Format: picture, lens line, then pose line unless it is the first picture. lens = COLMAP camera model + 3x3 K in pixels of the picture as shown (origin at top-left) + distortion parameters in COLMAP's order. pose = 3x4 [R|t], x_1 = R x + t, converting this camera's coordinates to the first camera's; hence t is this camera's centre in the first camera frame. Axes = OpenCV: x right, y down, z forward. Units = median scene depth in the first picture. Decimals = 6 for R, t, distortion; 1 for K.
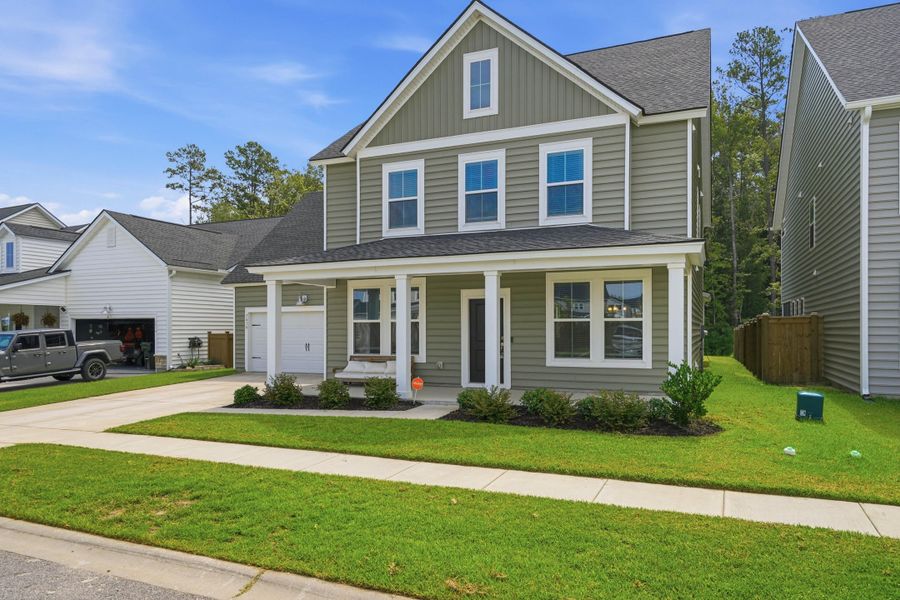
lens RADIAL K [[607.2, 0, 448.4], [0, 607.2, 331.7], [0, 0, 1]] dist [0.002954, 0.001276]
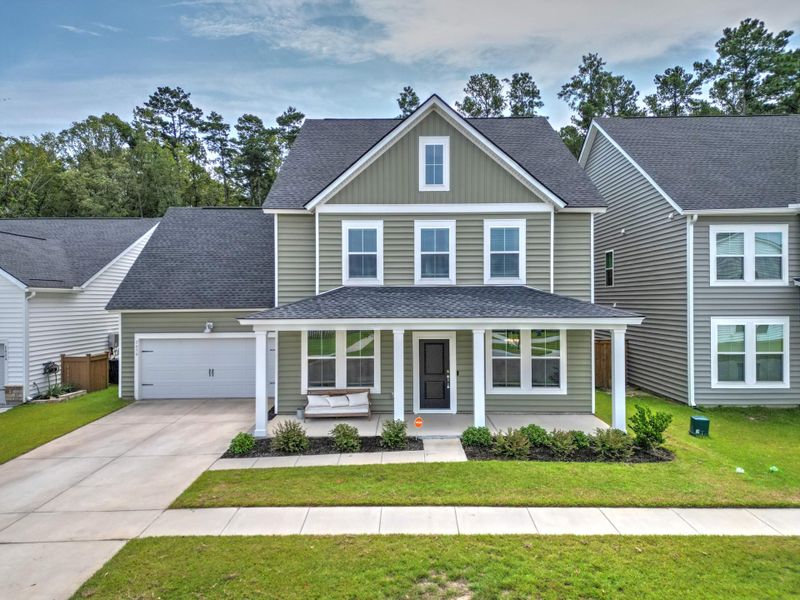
lens RADIAL K [[560.8, 0, 400.0], [0, 560.8, 300.0], [0, 0, 1]] dist [0.080053, -0.070454]
pose [[0.920041, -0.003166, 0.391808, -0.451827], [0.005048, 0.999980, -0.003774, -0.132554], [-0.391789, 0.005450, 0.920039, -0.006750]]
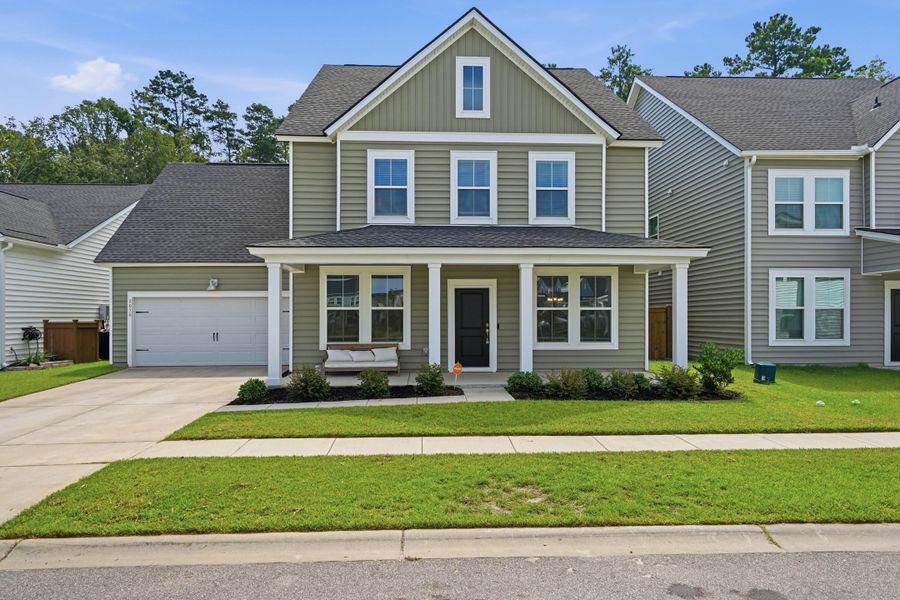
lens RADIAL K [[589.7, 0, 447.0], [0, 589.7, 319.6], [0, 0, 1]] dist [0.004698, 0.001831]
pose [[0.898533, -0.000912, 0.438905, -0.444534], [0.001526, 0.999998, -0.001045, 0.001935], [-0.438903, 0.001608, 0.898533, 0.087277]]
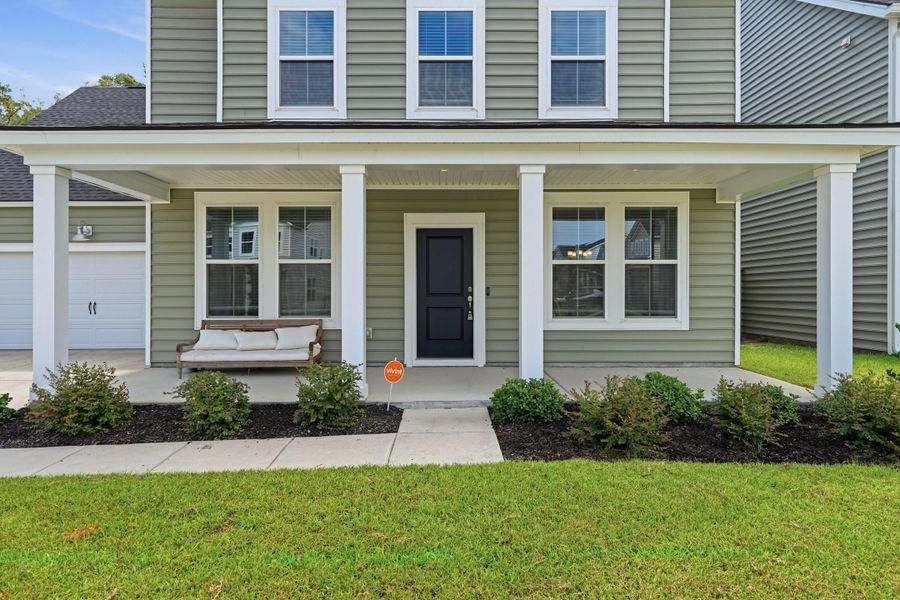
lens RADIAL K [[537.7, 0, 448.4], [0, 537.7, 294.8], [0, 0, 1]] dist [0.001747, 0.000615]
pose [[0.915822, -0.001420, 0.401583, -0.169499], [0.001211, 0.999999, 0.000776, 0.016400], [-0.401583, -0.000224, 0.915822, 0.483031]]
